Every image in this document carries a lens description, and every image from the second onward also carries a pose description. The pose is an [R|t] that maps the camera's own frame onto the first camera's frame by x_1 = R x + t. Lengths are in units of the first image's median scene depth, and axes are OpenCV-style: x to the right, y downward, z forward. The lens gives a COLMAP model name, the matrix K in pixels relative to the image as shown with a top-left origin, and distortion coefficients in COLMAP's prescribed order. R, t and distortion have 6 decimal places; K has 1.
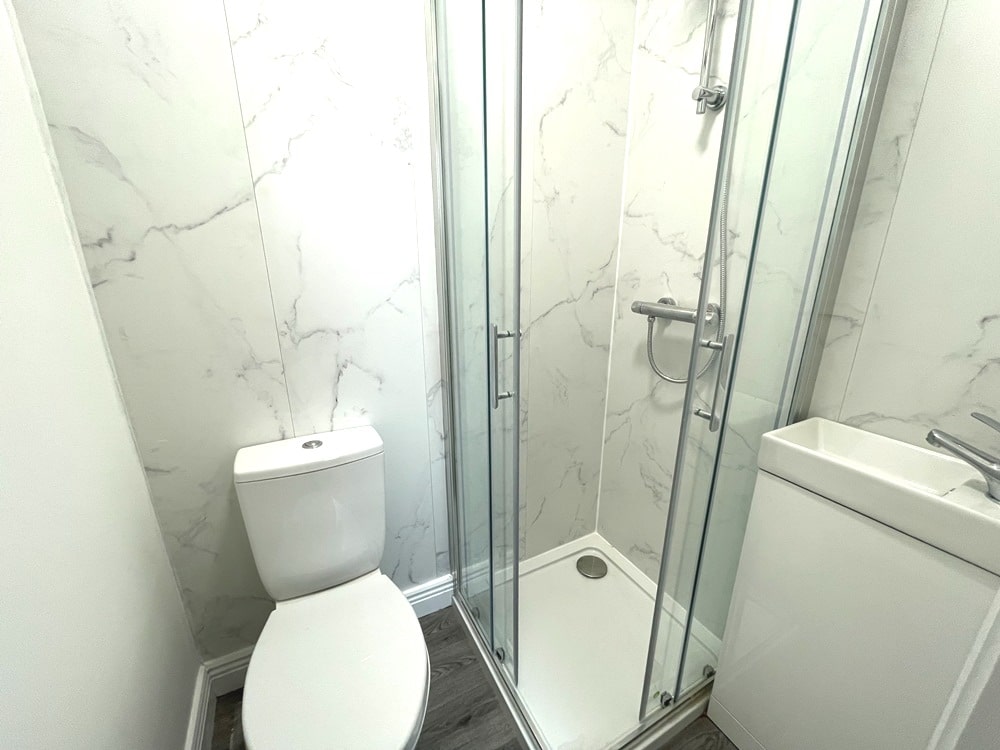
lens RADIAL K [[402.2, 0, 496.6], [0, 402.2, 378.7], [0, 0, 1]] dist [-0.003850, 0.000573]
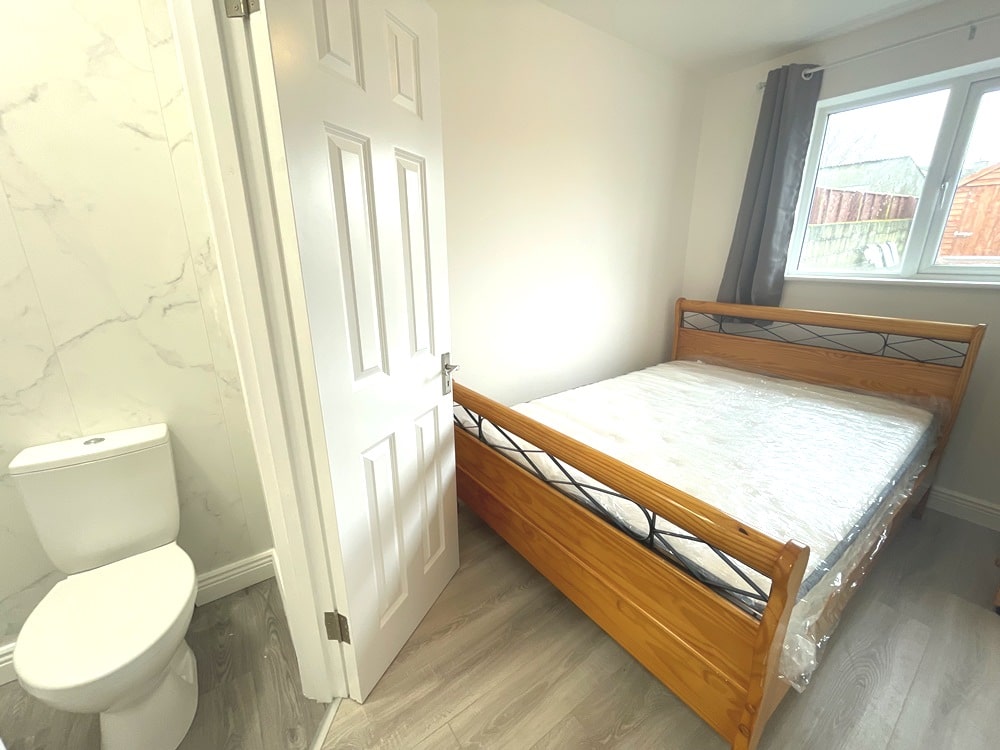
lens RADIAL K [[402.2, 0, 502.6], [0, 402.2, 374.2], [0, 0, 1]] dist [-0.003850, 0.000573]
pose [[0.990334, -0.026883, 0.136075, 0.905898], [0.027605, 0.999613, -0.003419, -0.043730], [-0.135930, 0.007143, 0.990693, -0.006321]]
